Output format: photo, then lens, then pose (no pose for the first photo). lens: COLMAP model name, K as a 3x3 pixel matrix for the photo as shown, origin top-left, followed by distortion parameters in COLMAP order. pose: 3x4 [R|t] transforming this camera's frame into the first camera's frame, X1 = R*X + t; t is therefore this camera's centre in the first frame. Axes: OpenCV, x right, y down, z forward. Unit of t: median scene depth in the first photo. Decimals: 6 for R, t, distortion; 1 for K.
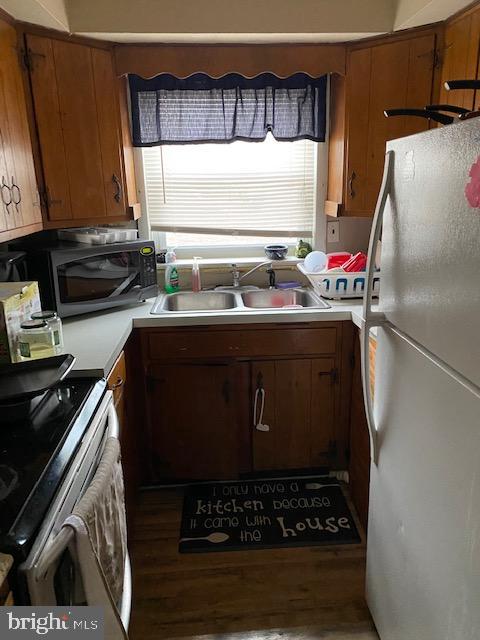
lens RADIAL K [[491.2, 0, 251.9], [0, 491.2, 316.9], [0, 0, 1]] dist [0.040835, -0.047617]
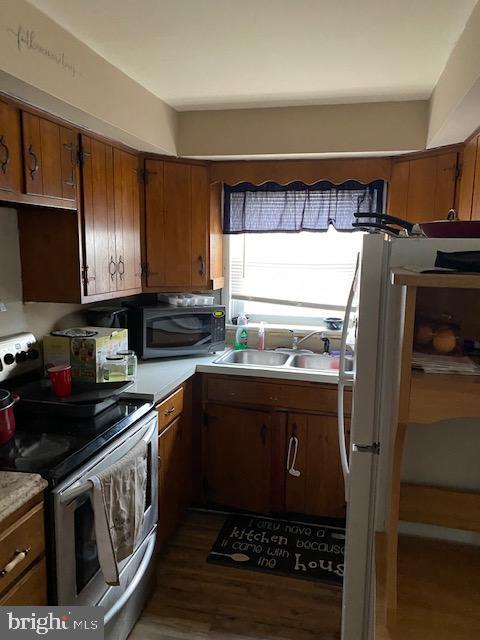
lens RADIAL K [[491.2, 0, 246.7], [0, 491.2, 322.2], [0, 0, 1]] dist [0.040835, -0.047617]
pose [[0.955352, 0.078873, -0.284747, 0.225876], [-0.114509, 0.987232, -0.110731, 0.019245], [0.272378, 0.138393, 0.952186, -0.187755]]
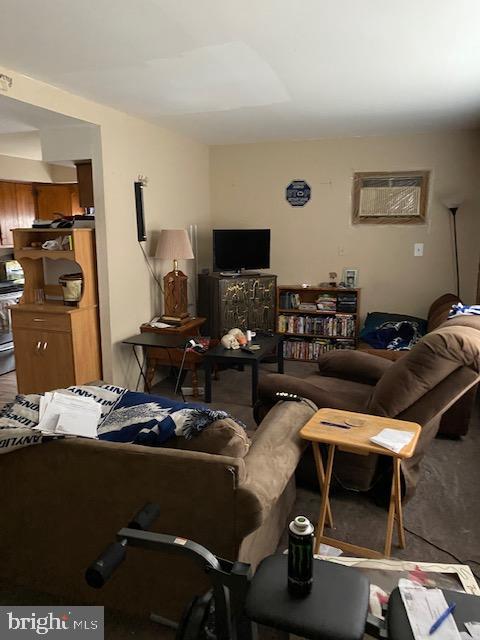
lens RADIAL K [[491.2, 0, 232.2], [0, 491.2, 320.3], [0, 0, 1]] dist [0.040835, -0.047617]
pose [[0.915125, 0.091750, -0.392591, 1.693506], [-0.122232, 0.991069, -0.053305, 0.257912], [0.384194, 0.096768, 0.918167, -1.136433]]
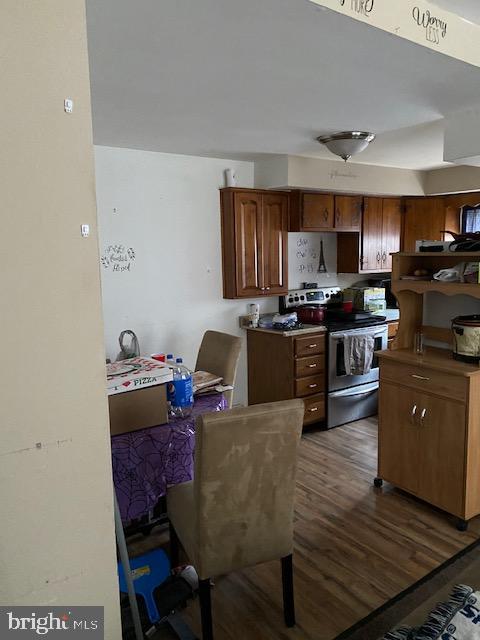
lens RADIAL K [[491.2, 0, 243.9], [0, 491.2, 321.3], [0, 0, 1]] dist [0.040835, -0.047617]
pose [[0.517983, 0.137619, -0.844248, 1.208039], [-0.226252, 0.973865, 0.019932, 0.185047], [0.824927, 0.180689, 0.535582, -0.875520]]
